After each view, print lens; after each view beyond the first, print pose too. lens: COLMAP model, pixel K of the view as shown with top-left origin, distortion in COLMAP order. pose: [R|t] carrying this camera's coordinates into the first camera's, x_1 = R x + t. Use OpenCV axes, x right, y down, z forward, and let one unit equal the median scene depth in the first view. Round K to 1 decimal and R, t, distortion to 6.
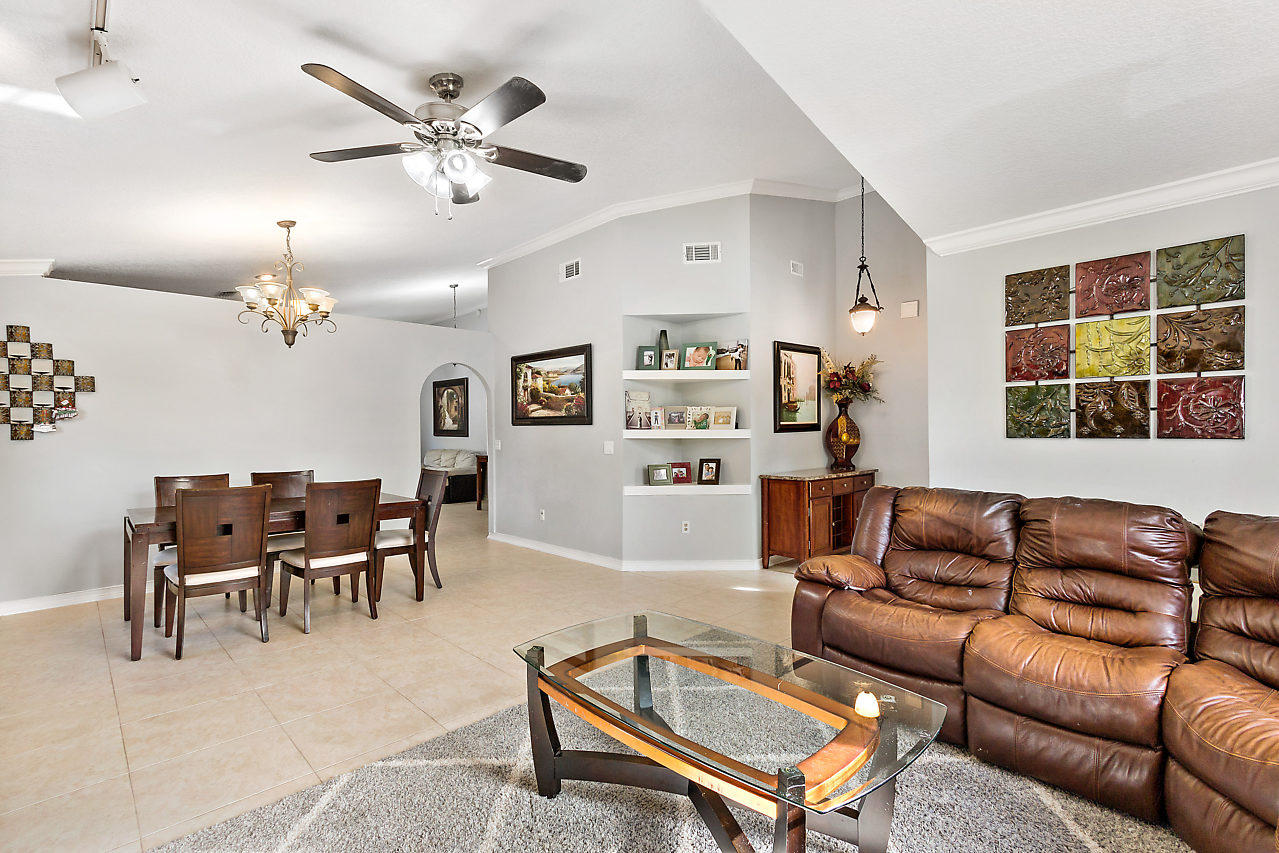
lens RADIAL K [[584.4, 0, 626.4], [0, 584.4, 432.0], [0, 0, 1]] dist [0.000088, 0.000018]
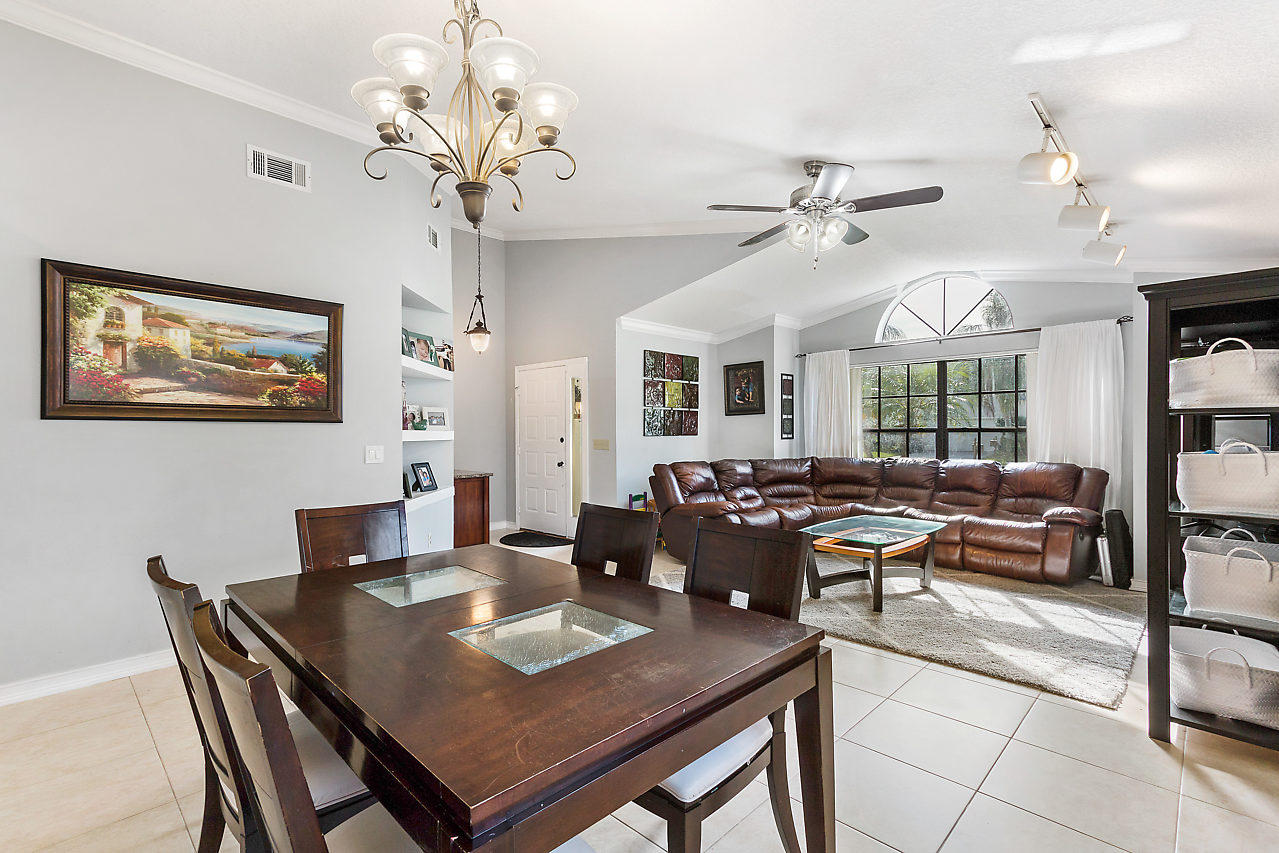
lens RADIAL K [[584.4, 0, 626.4], [0, 584.4, 432.0], [0, 0, 1]] dist [0.000088, 0.000018]
pose [[-0.027863, 0.006878, 0.999588, -0.727519], [0.007986, 0.999946, -0.006658, 0.005740], [-0.999580, 0.007797, -0.027916, 0.662473]]
